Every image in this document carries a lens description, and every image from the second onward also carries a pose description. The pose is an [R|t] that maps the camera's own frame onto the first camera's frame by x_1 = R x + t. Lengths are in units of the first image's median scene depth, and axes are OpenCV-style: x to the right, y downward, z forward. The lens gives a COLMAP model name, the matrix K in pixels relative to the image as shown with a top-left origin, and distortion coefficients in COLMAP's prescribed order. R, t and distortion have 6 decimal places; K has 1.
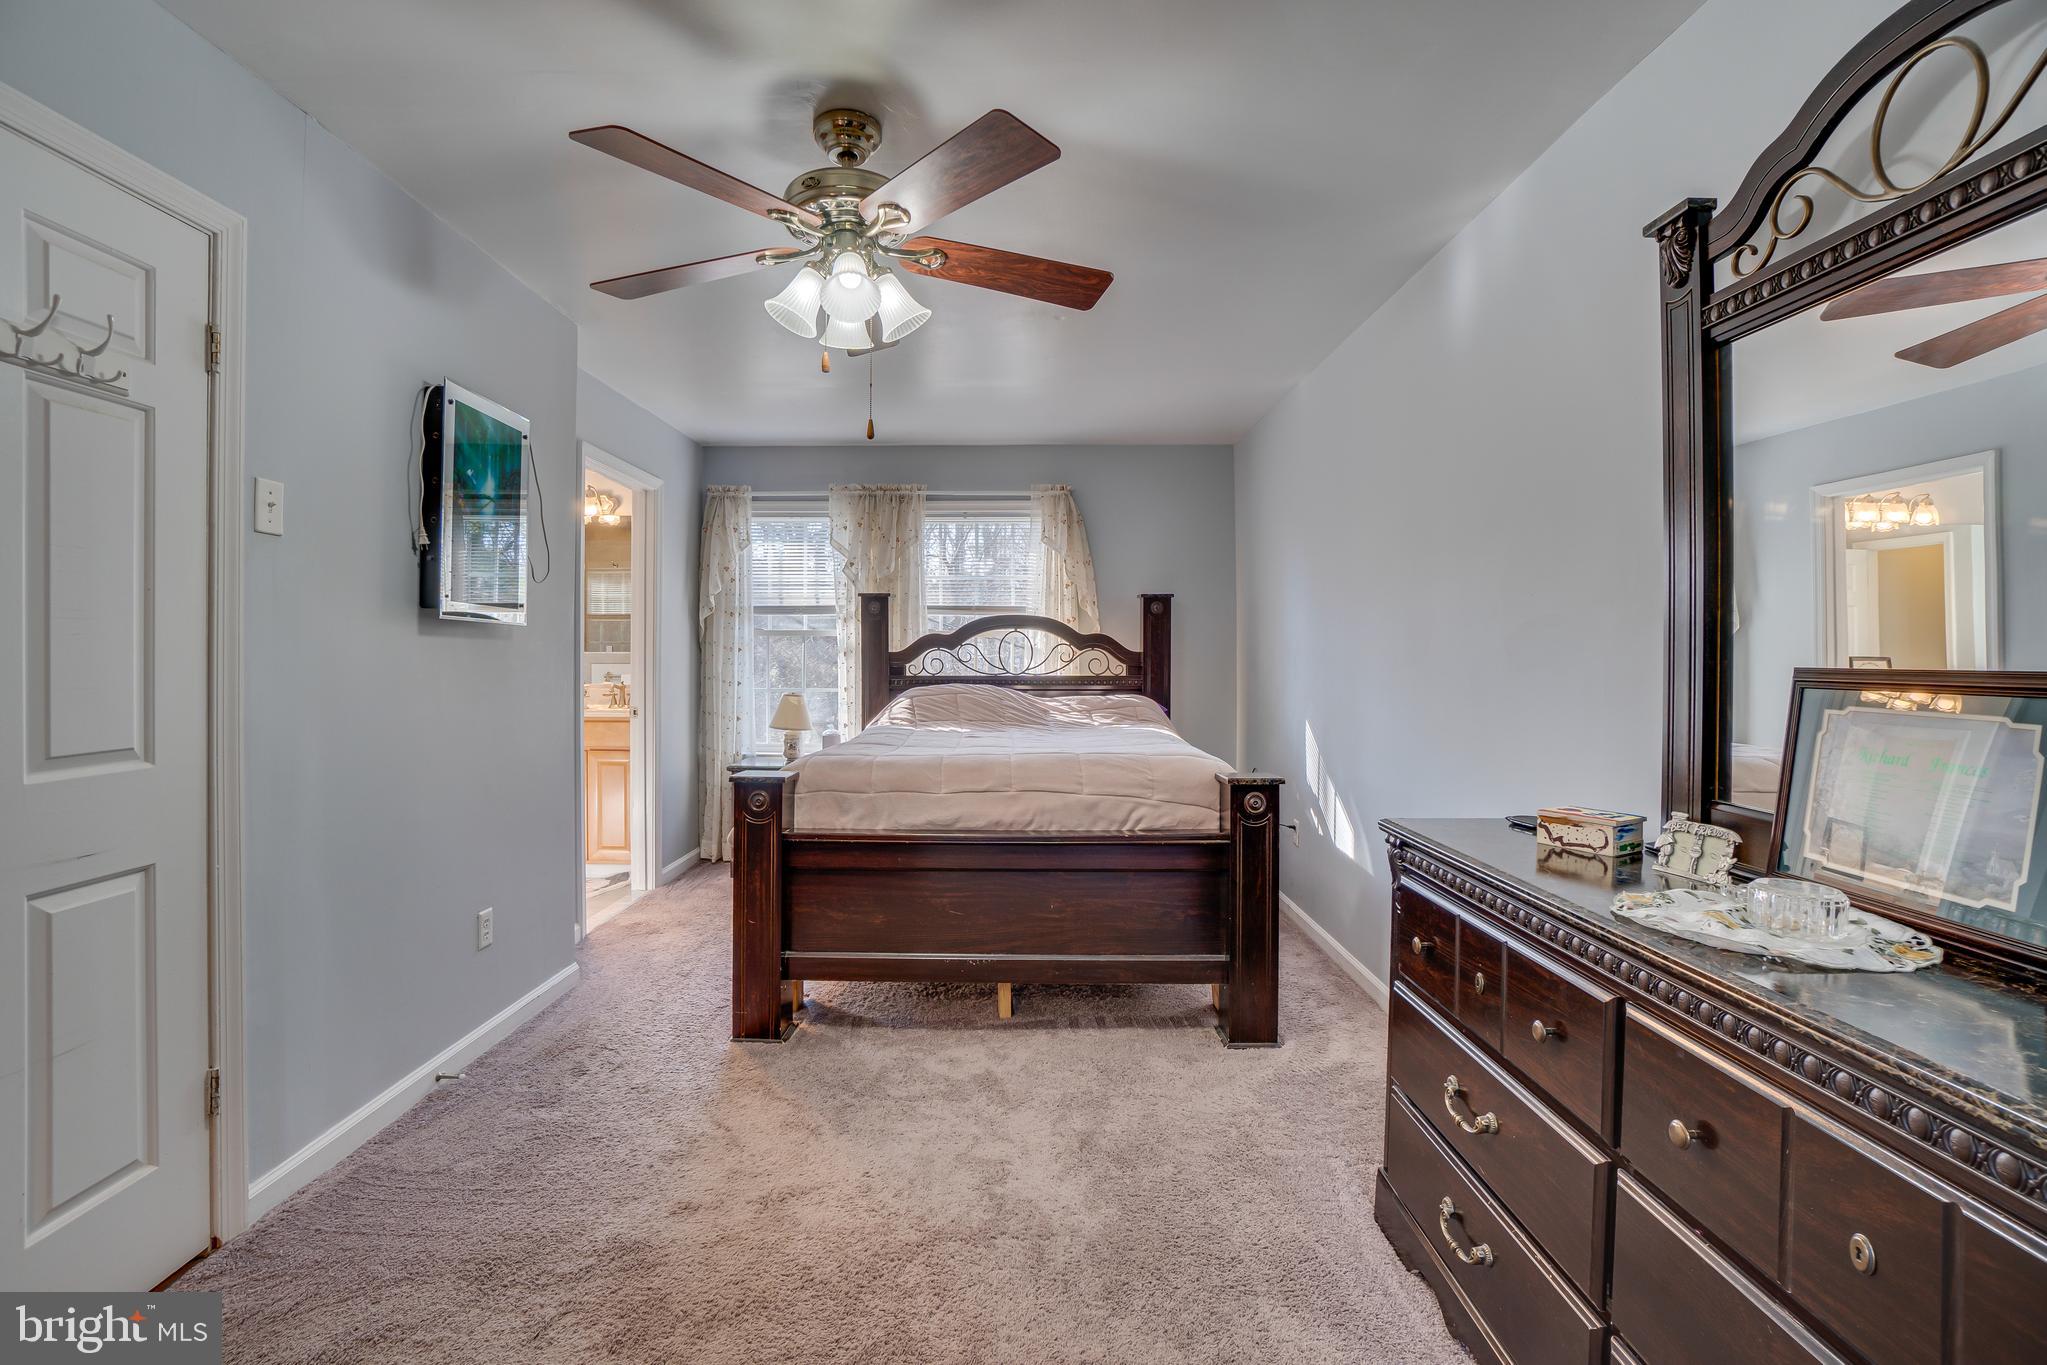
lens RADIAL K [[961.8, 0, 1025.3], [0, 961.8, 663.9], [0, 0, 1]] dist [-0.039329, 0.001569]
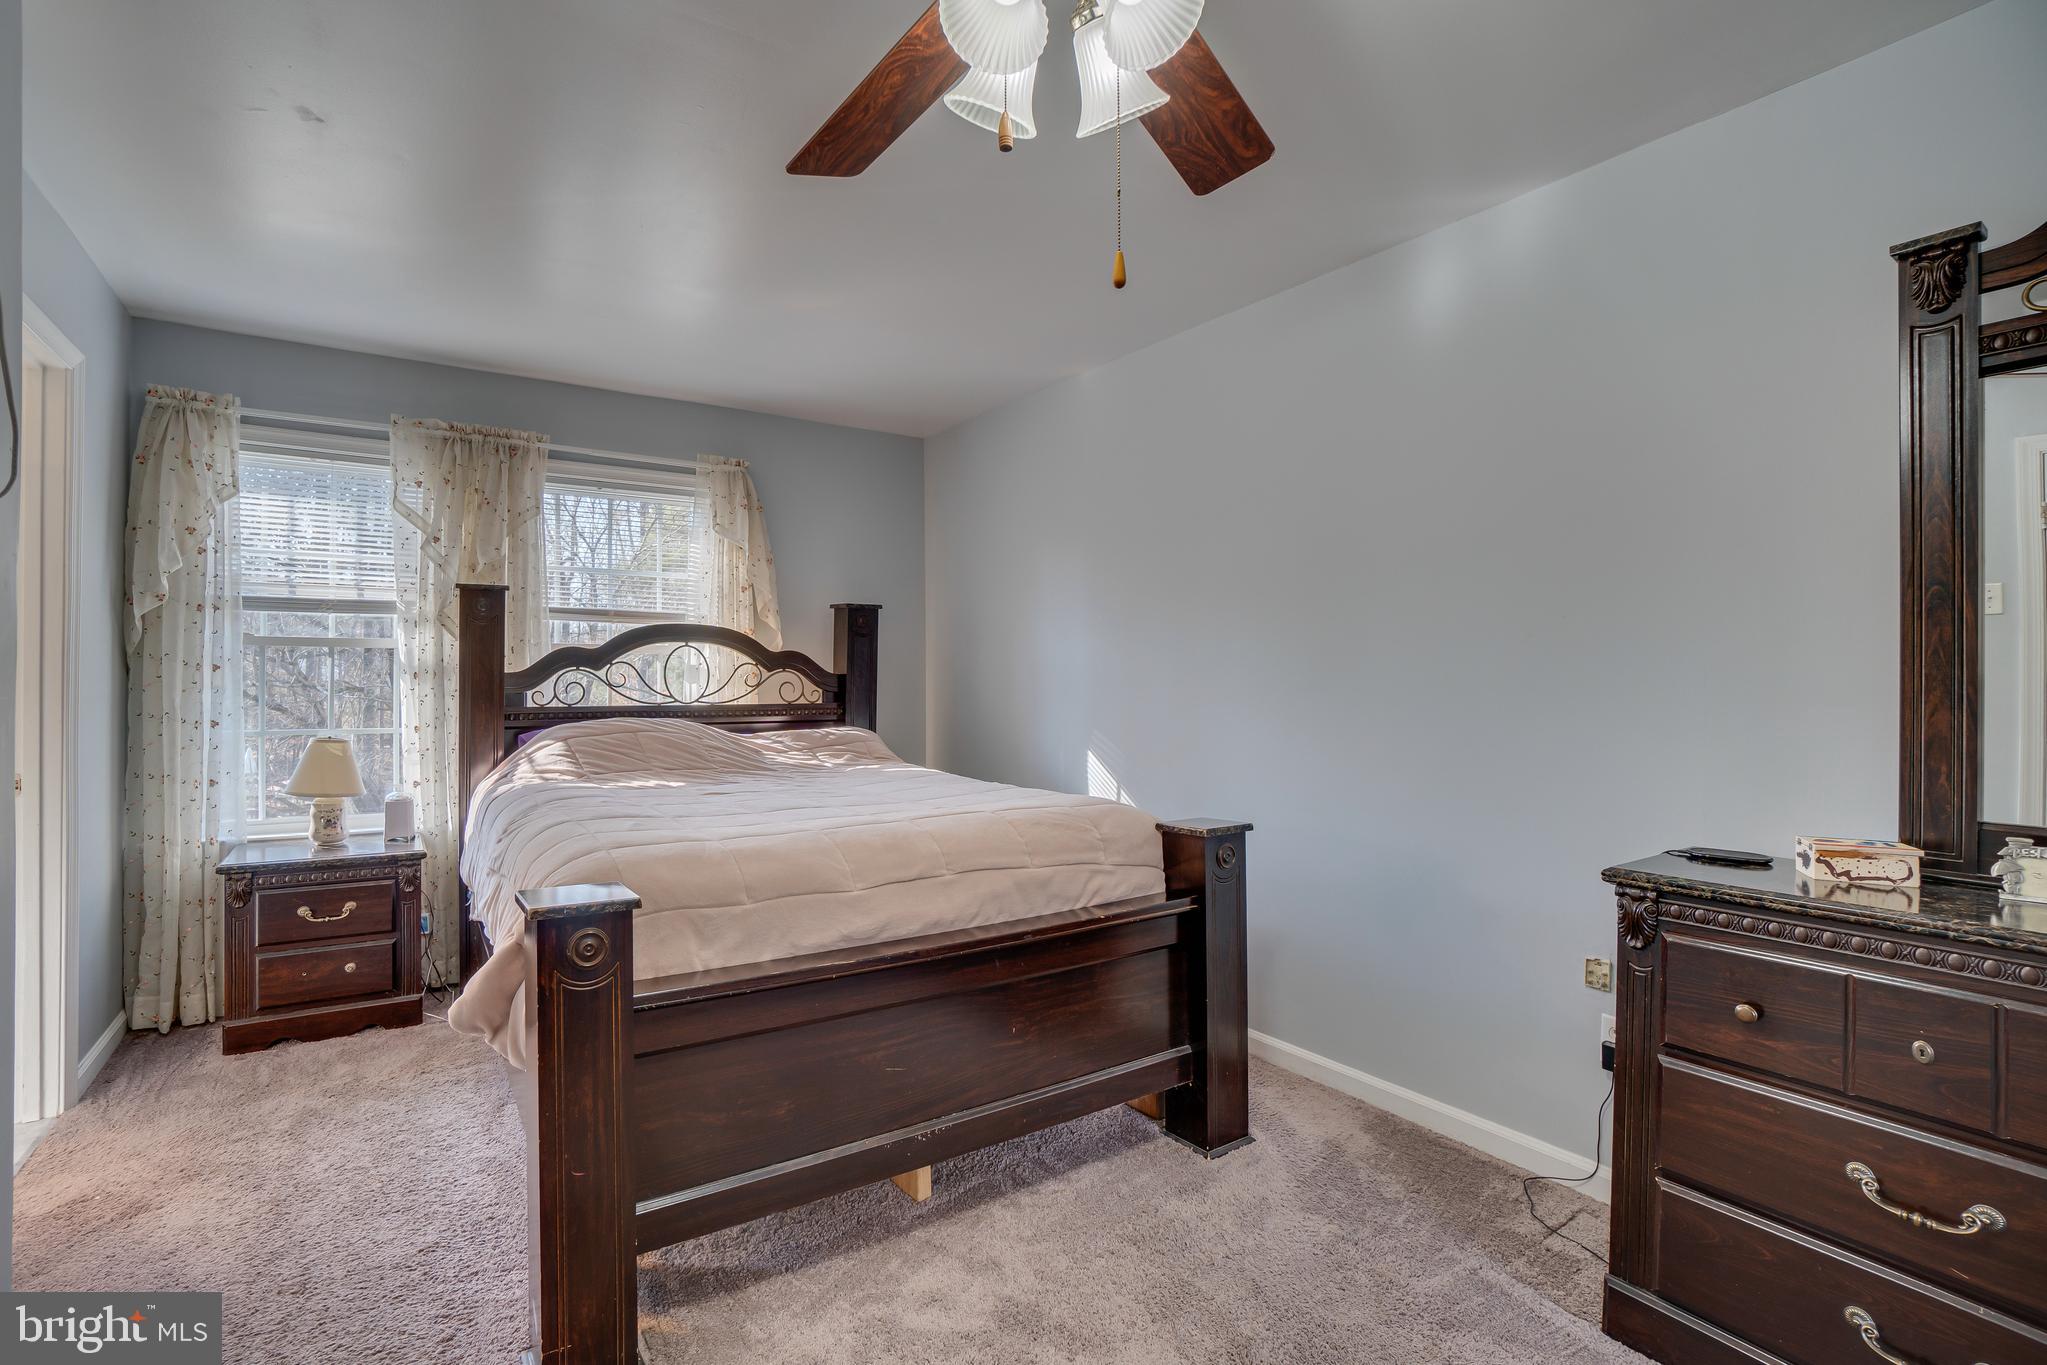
lens RADIAL K [[961.8, 0, 1025.9], [0, 961.8, 678.1], [0, 0, 1]] dist [-0.039329, 0.001569]
pose [[0.821741, 0.000368, 0.569861, -0.218704], [0.004070, 0.999970, -0.006515, -0.002840], [-0.569846, 0.007672, 0.821716, 0.238319]]
